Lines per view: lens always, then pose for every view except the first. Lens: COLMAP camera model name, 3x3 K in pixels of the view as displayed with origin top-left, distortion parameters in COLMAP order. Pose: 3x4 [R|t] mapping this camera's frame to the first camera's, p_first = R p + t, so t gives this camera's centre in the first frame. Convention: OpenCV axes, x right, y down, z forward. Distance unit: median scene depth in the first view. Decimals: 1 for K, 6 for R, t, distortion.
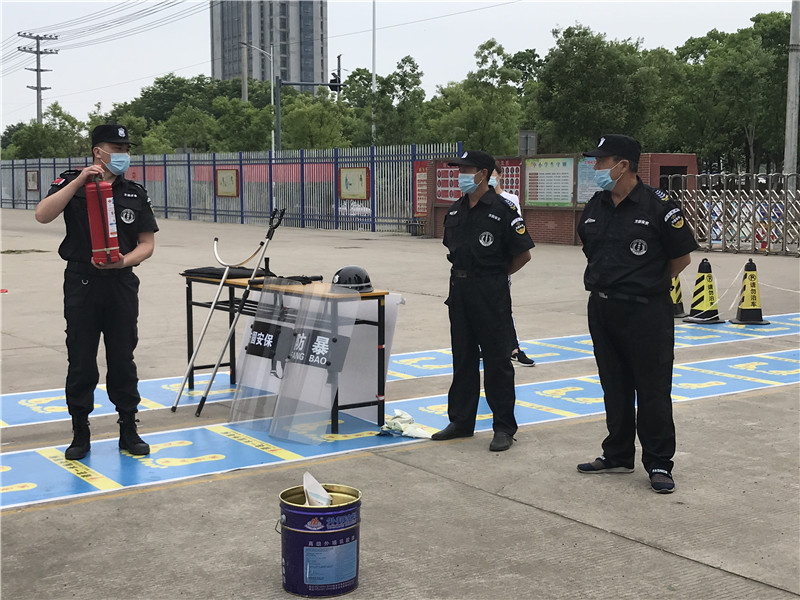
lens RADIAL K [[1164.4, 0, 400.0], [0, 1164.4, 300.0], [0, 0, 1]] dist [0.191280, -0.771118]
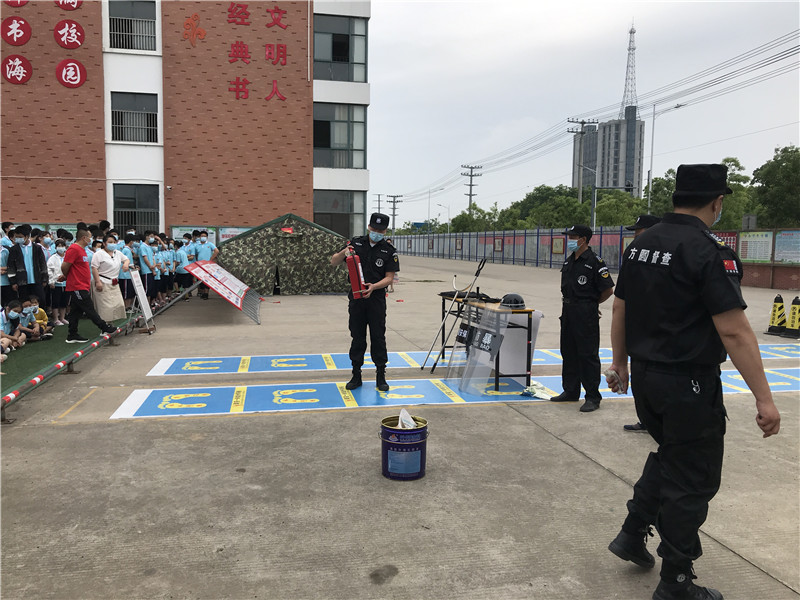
lens RADIAL K [[655.1, 0, 399.5], [0, 655.1, 302.9], [0, 0, 1]] dist [0.029161, -0.037755]
pose [[0.915787, 0.045762, -0.399048, 0.220112], [-0.050800, 0.998707, -0.002054, -0.005761], [0.398438, 0.022152, 0.916928, 0.071482]]
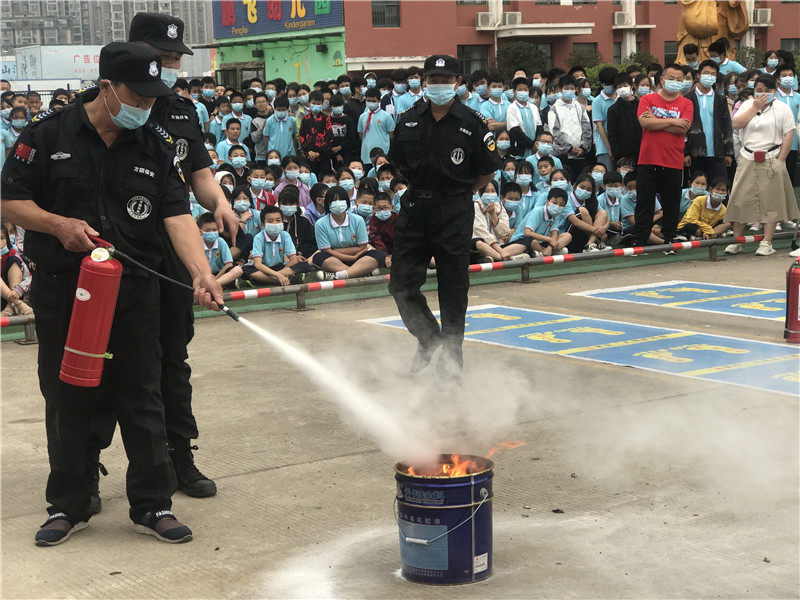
lens RADIAL K [[1620.3, 0, 428.2], [0, 1620.3, 298.9], [0, 0, 1]] dist [0.015826, -0.027051]
pose [[-0.003200, 0.124536, -0.992210, 1.276863], [-0.069049, 0.989819, 0.124459, -0.079643], [0.997608, 0.068910, 0.005432, 0.822405]]
